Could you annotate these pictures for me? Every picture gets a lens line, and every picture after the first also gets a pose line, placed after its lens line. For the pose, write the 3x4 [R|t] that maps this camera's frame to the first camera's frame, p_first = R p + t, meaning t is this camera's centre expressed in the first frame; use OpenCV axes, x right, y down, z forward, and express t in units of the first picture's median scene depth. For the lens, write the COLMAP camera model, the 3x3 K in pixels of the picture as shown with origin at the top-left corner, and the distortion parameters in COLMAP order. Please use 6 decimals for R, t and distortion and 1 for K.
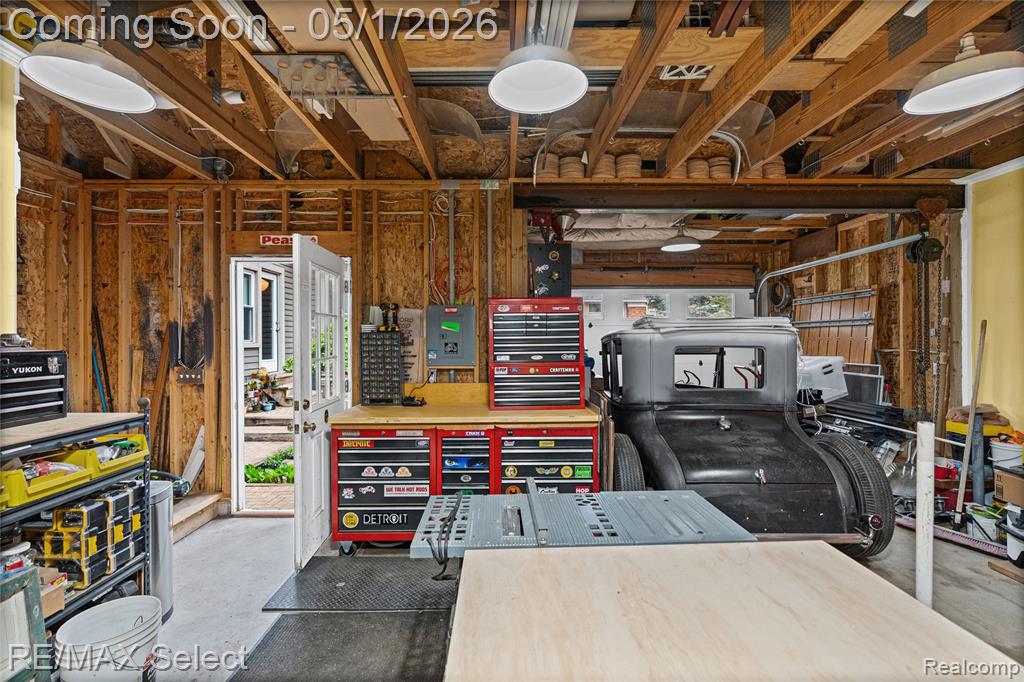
lens RADIAL K [[460.2, 0, 510.1], [0, 460.2, 339.8], [0, 0, 1]] dist [-0.005494, 0.001349]
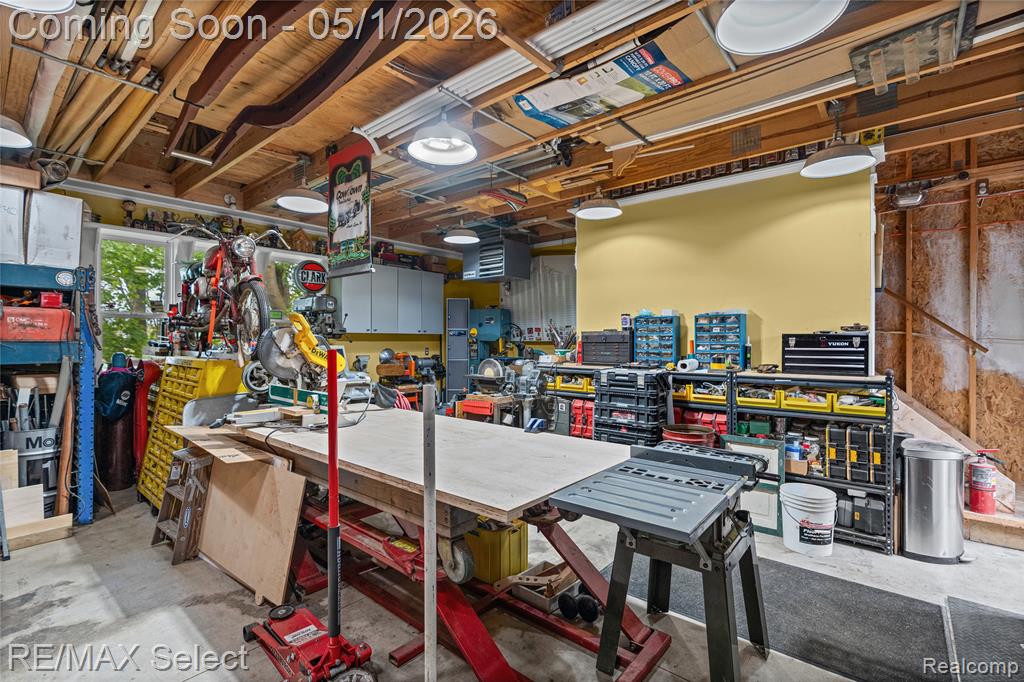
lens RADIAL K [[460.2, 0, 511.7], [0, 460.2, 336.6], [0, 0, 1]] dist [-0.005494, 0.001349]
pose [[-0.664162, -0.001419, -0.747587, 0.538036], [0.000227, 0.999998, -0.002100, 0.022119], [0.747588, -0.001565, -0.664161, 0.629991]]
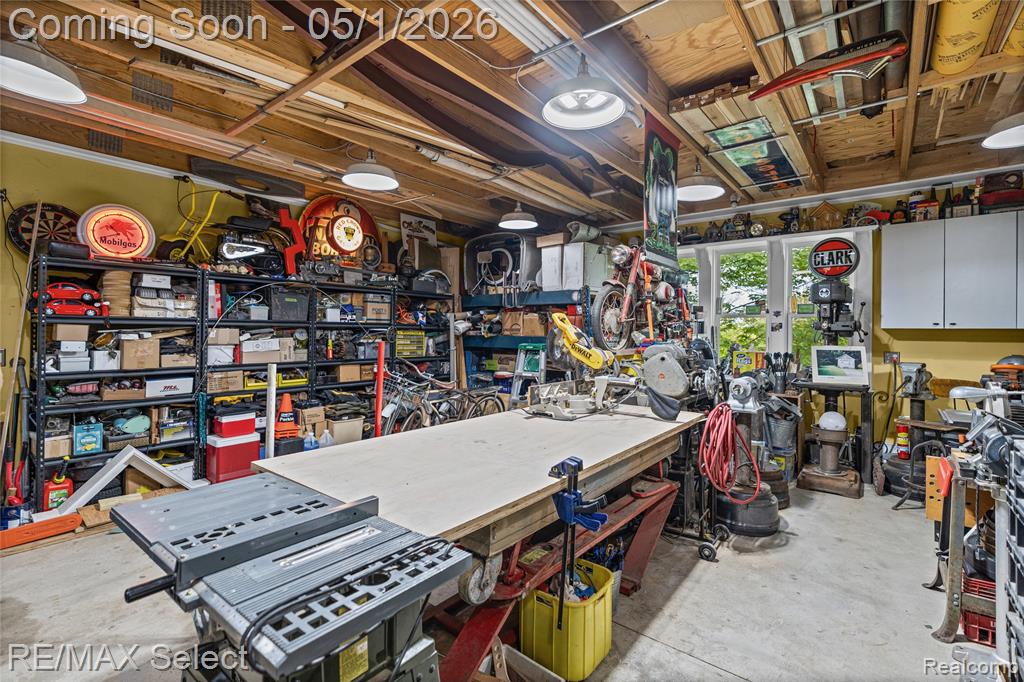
lens RADIAL K [[460.2, 0, 514.3], [0, 460.2, 335.9], [0, 0, 1]] dist [-0.005494, 0.001349]
pose [[-0.767363, -0.008799, 0.641153, -0.294543], [-0.005518, 0.999959, 0.007120, 0.019615], [-0.641189, 0.001926, -0.767380, 0.580973]]
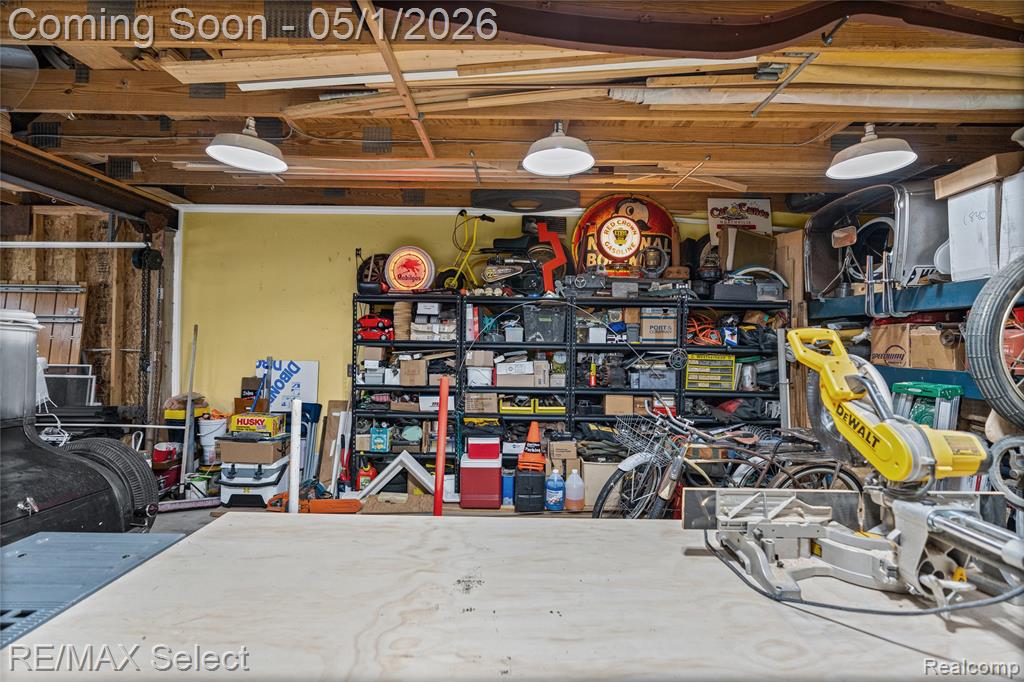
lens RADIAL K [[460.2, 0, 516.1], [0, 460.2, 343.7], [0, 0, 1]] dist [-0.005494, 0.001349]
pose [[0.021302, 0.002346, 0.999770, -0.183293], [-0.014359, 0.999895, -0.002040, -0.001571], [-0.999670, -0.014312, 0.021333, 0.090281]]
